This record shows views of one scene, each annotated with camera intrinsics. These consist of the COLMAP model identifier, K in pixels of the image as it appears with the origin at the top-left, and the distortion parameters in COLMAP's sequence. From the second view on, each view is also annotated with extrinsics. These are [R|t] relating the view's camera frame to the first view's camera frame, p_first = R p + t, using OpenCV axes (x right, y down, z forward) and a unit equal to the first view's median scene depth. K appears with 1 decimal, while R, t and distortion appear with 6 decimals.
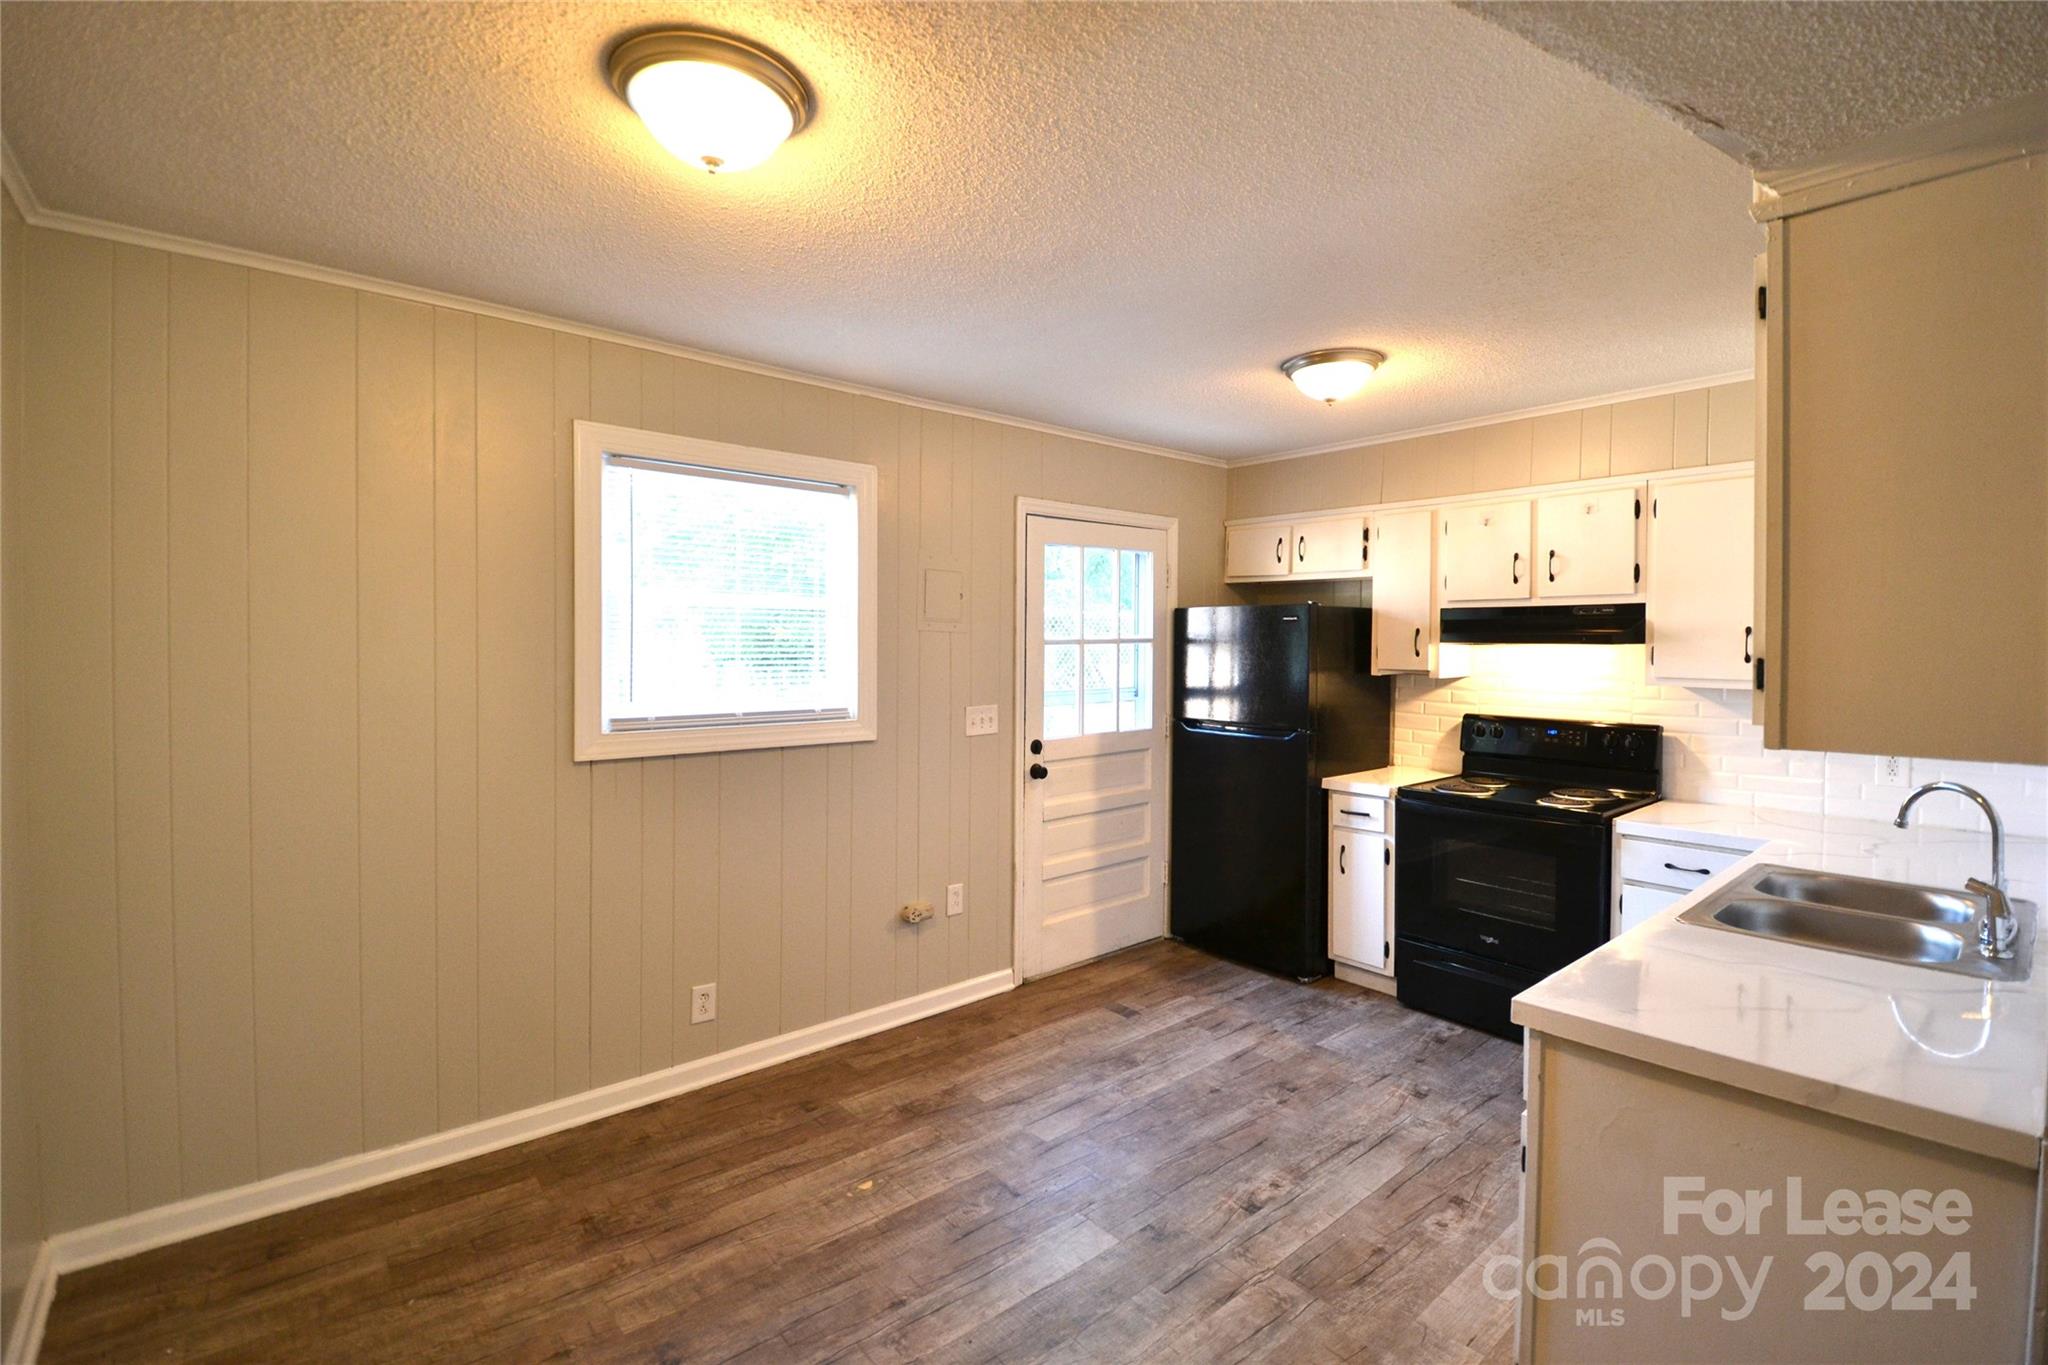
lens RADIAL K [[912.6, 0, 1017.1], [0, 912.6, 661.7], [0, 0, 1]] dist [0.005318, -0.014032]
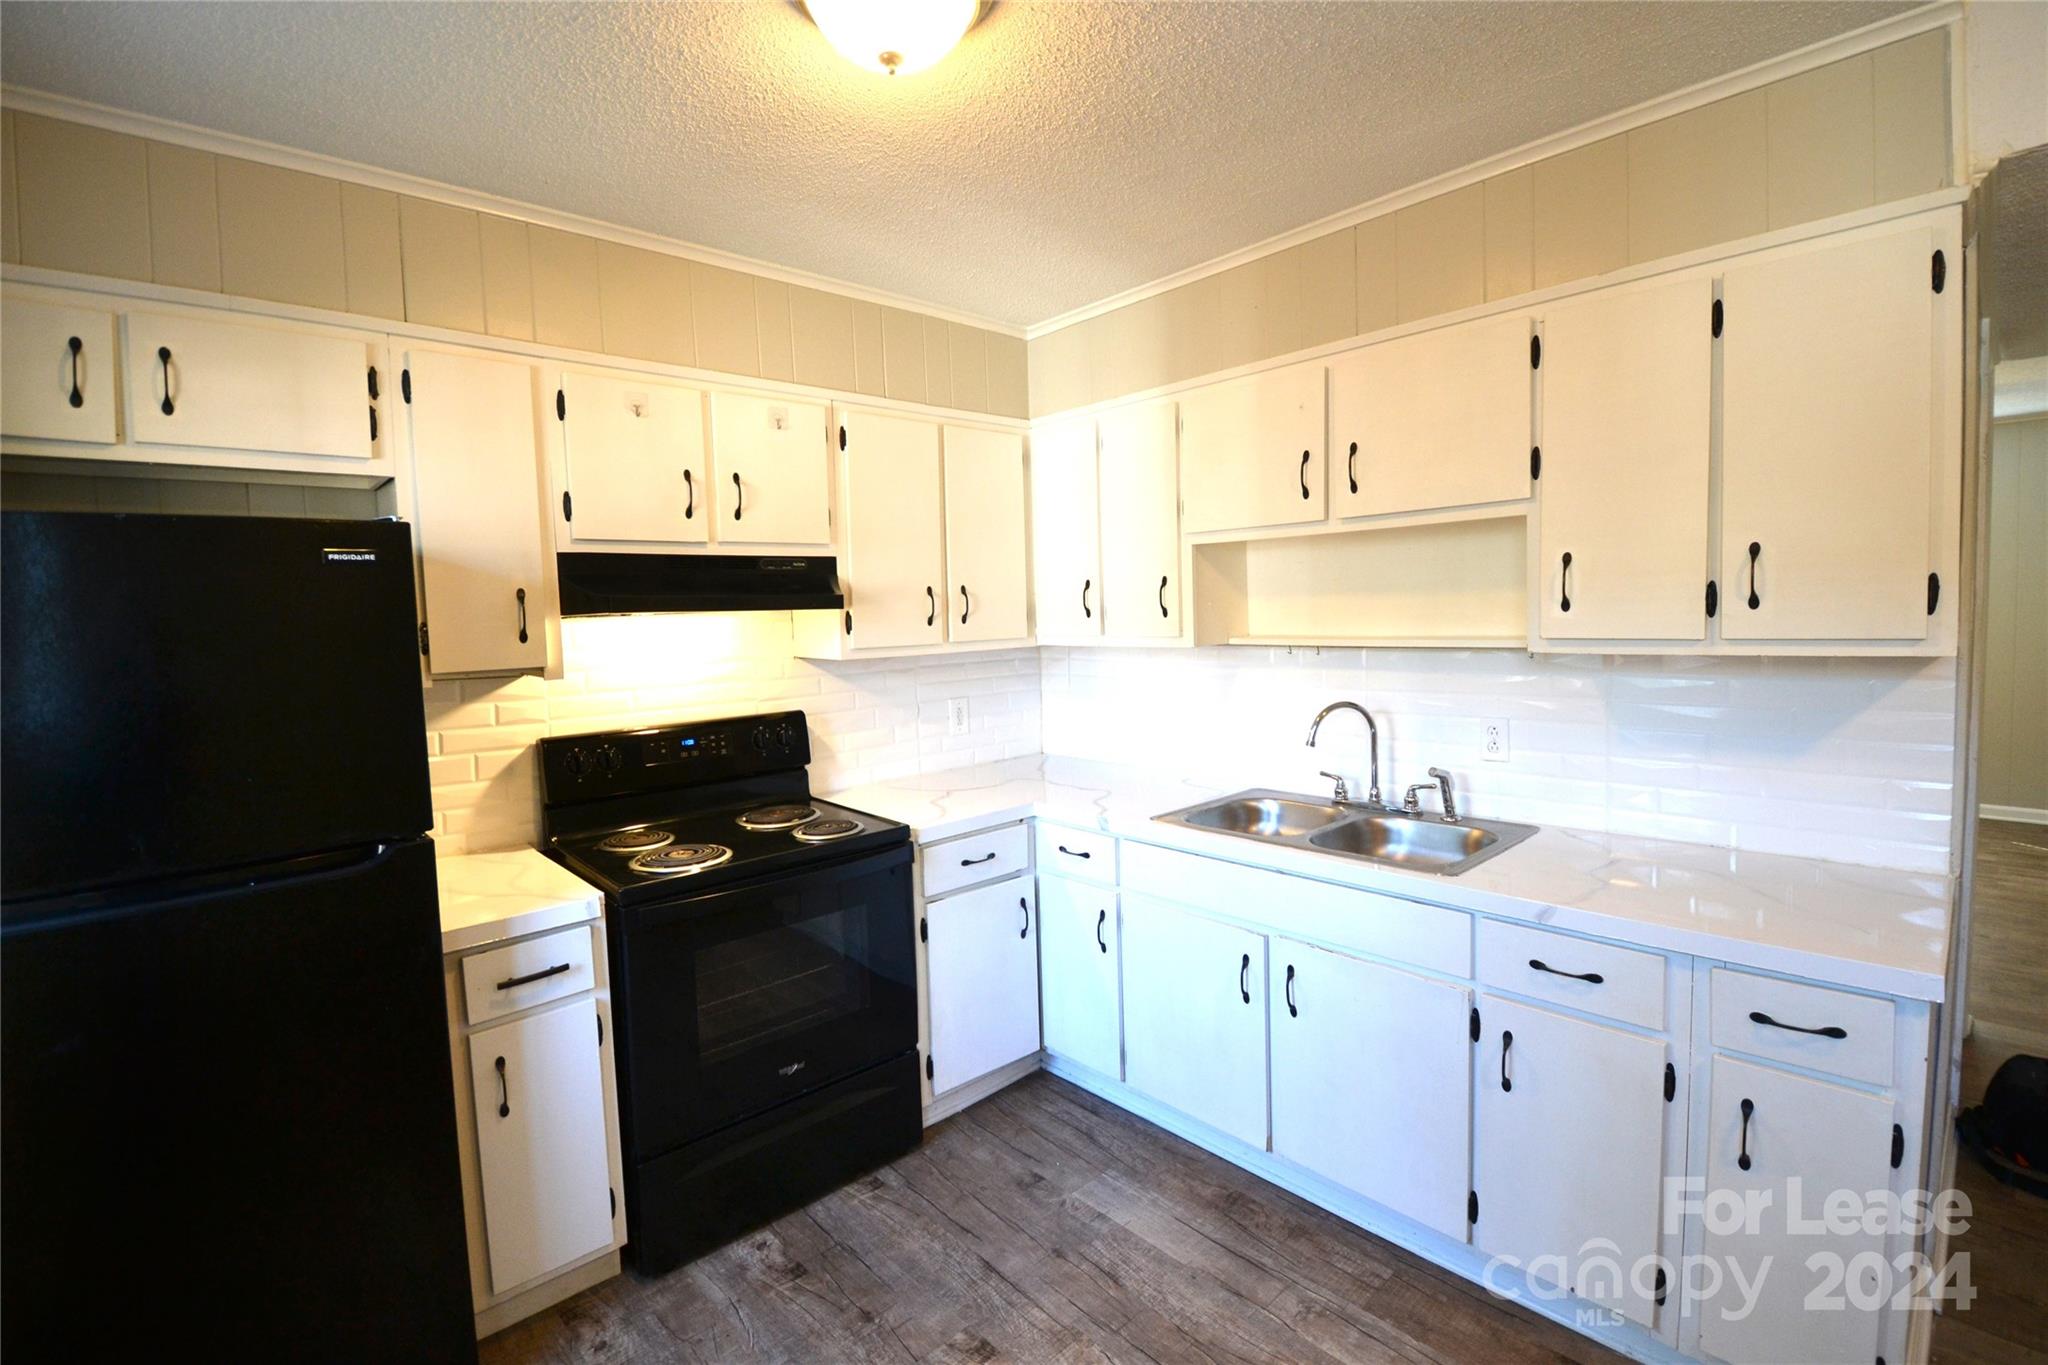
lens RADIAL K [[912.6, 0, 1020.3], [0, 912.6, 668.6], [0, 0, 1]] dist [0.005318, -0.014032]
pose [[-0.040640, -0.067542, 0.996888, -0.114338], [0.053993, 0.996106, 0.069691, -0.013615], [-0.997714, 0.056657, -0.036835, 0.853871]]
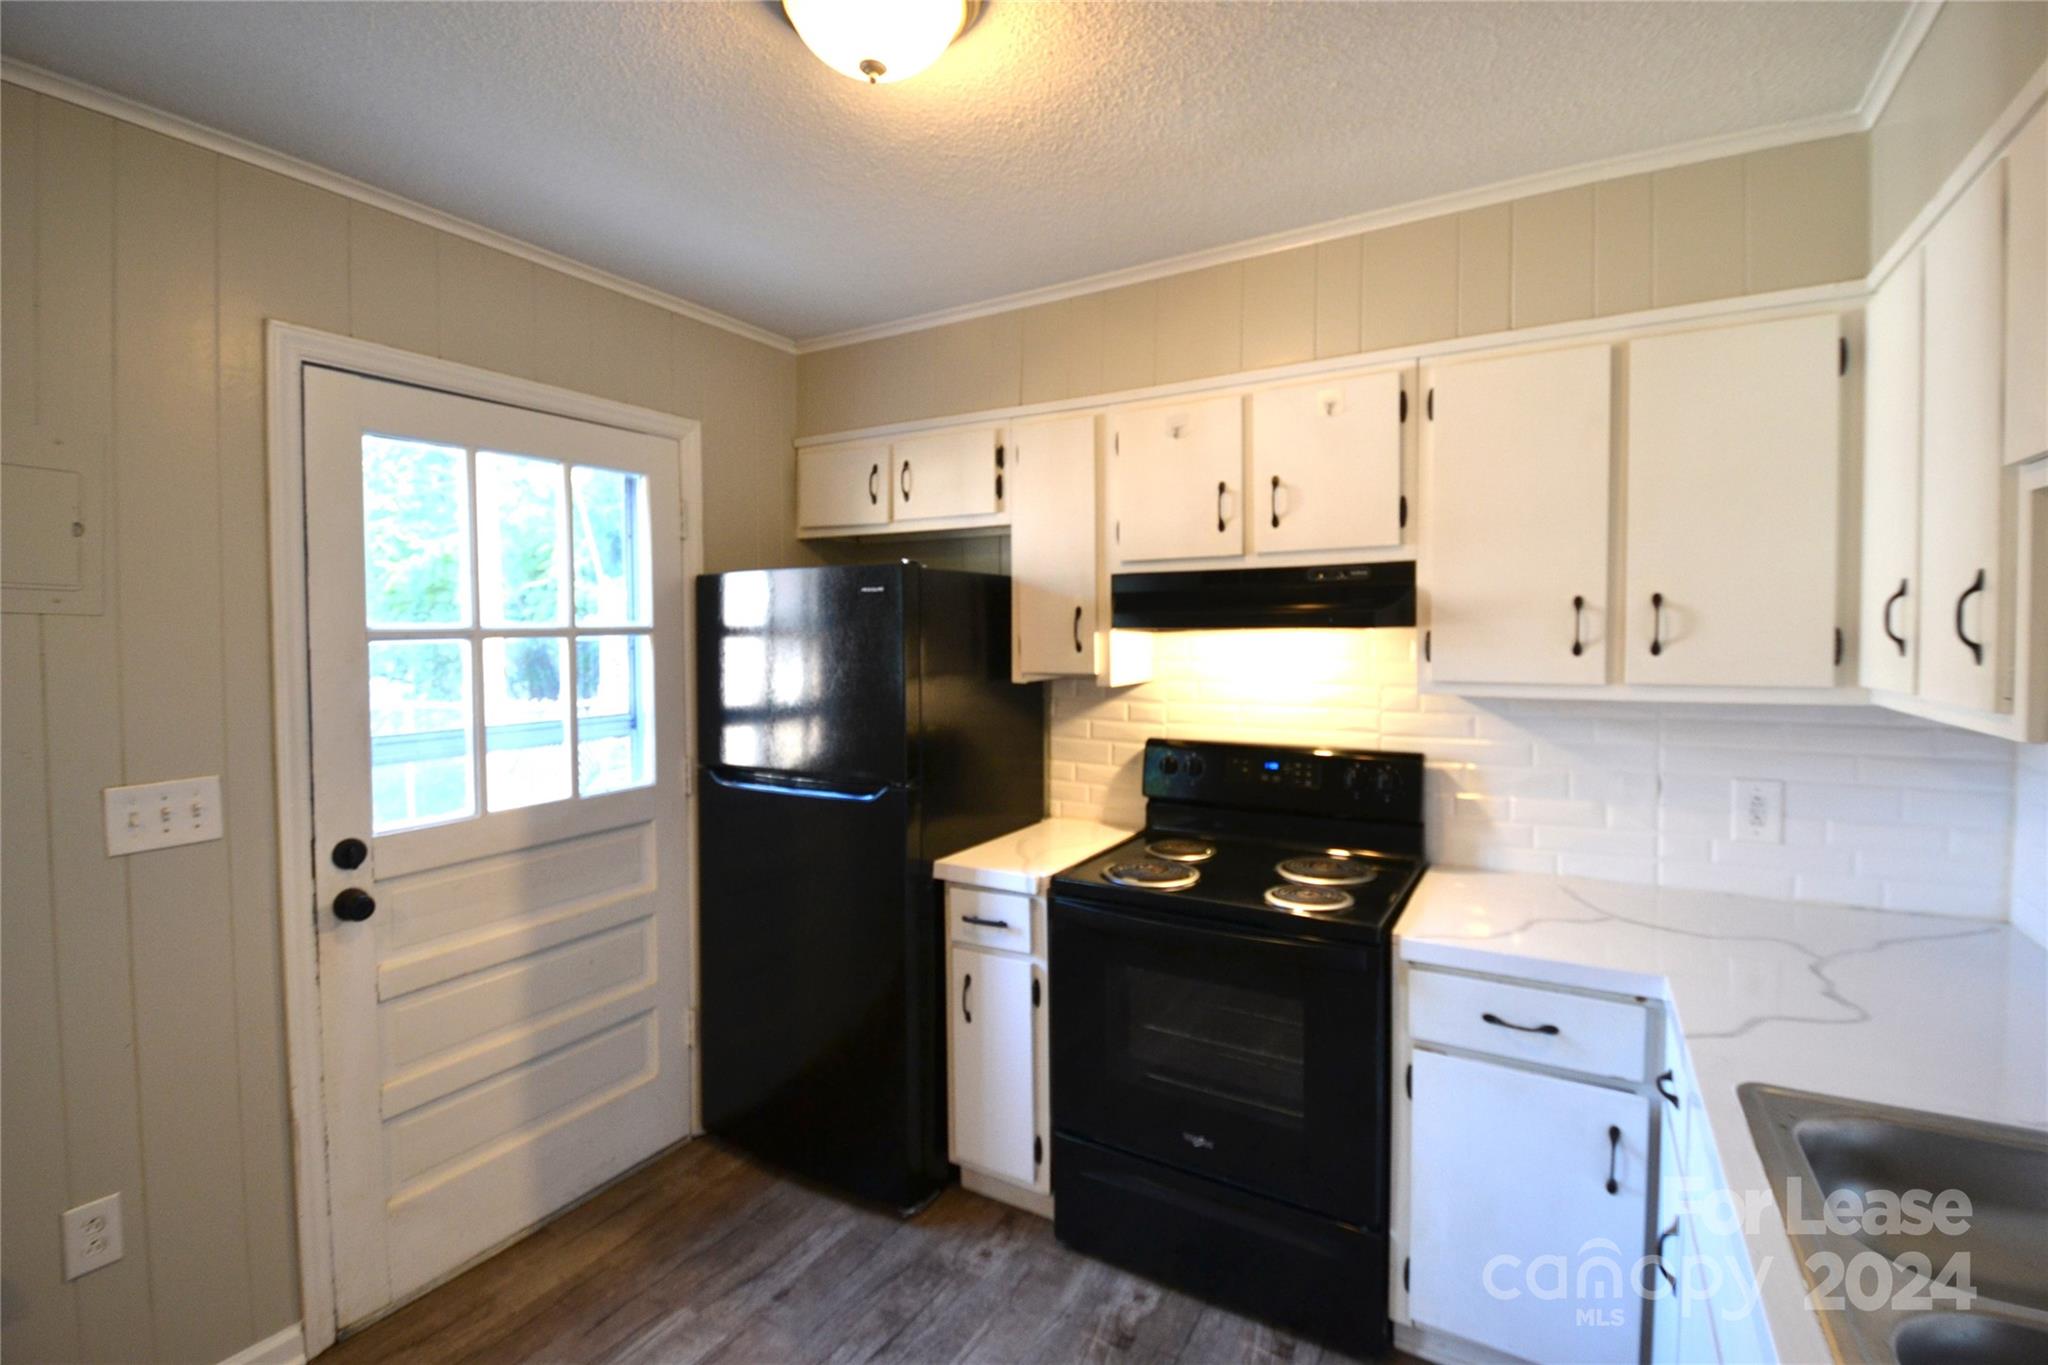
lens RADIAL K [[912.6, 0, 1024.8], [0, 912.6, 659.5], [0, 0, 1]] dist [0.005318, -0.014032]
pose [[0.942726, -0.019800, 0.332979, 0.229161], [0.017914, 0.999801, 0.008734, -0.007689], [-0.333086, -0.002269, 0.942894, 0.496198]]
